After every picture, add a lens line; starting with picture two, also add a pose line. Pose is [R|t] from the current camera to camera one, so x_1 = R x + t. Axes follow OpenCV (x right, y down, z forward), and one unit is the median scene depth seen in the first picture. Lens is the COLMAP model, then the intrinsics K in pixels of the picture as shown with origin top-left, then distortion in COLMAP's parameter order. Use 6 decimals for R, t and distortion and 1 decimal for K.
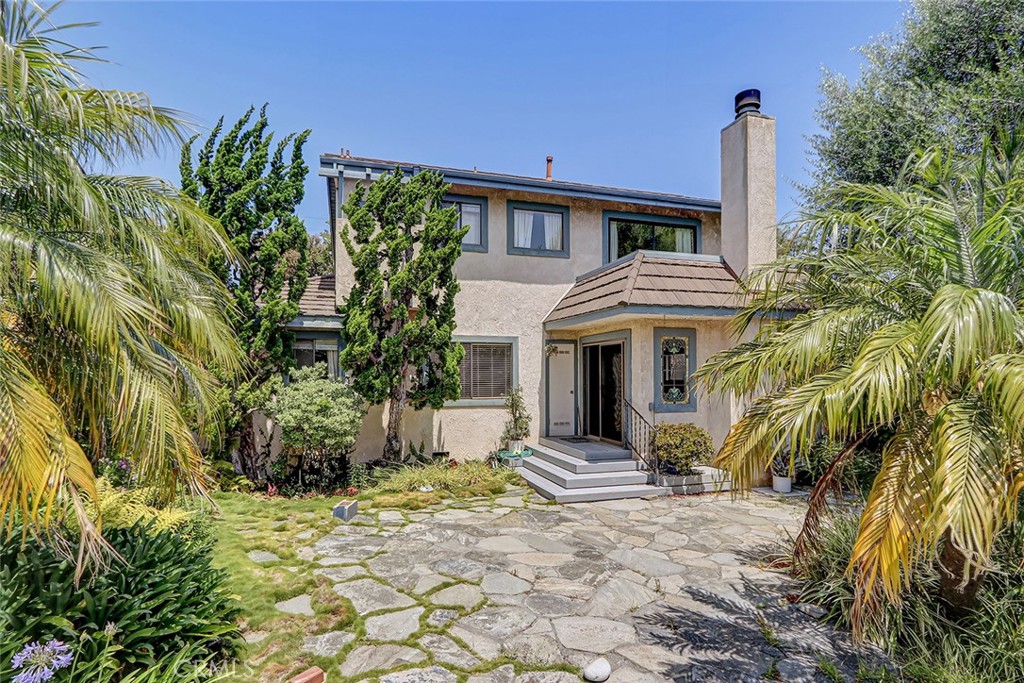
lens RADIAL K [[487.4, 0, 514.3], [0, 487.4, 363.9], [0, 0, 1]] dist [0.001092, -0.000768]
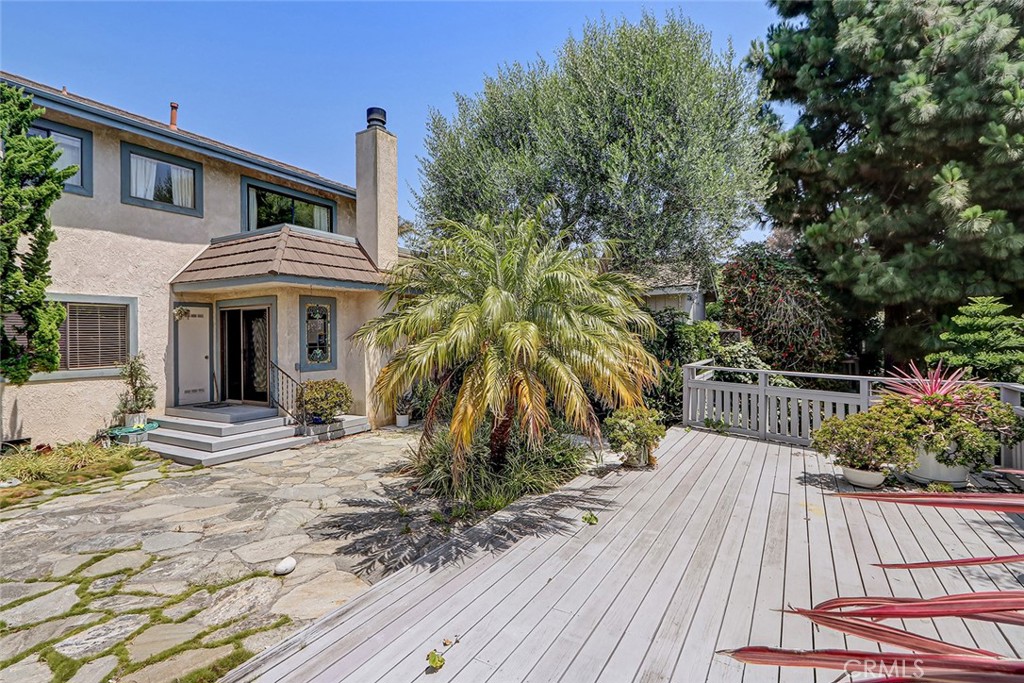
lens RADIAL K [[468.6, 0, 503.7], [0, 468.6, 337.7], [0, 0, 1]] dist [-0.000320, 0.000493]
pose [[0.745011, -0.011594, 0.666952, -0.098273], [-0.000464, 0.999840, 0.017900, 0.002905], [-0.667052, -0.013645, 0.744886, -0.131794]]
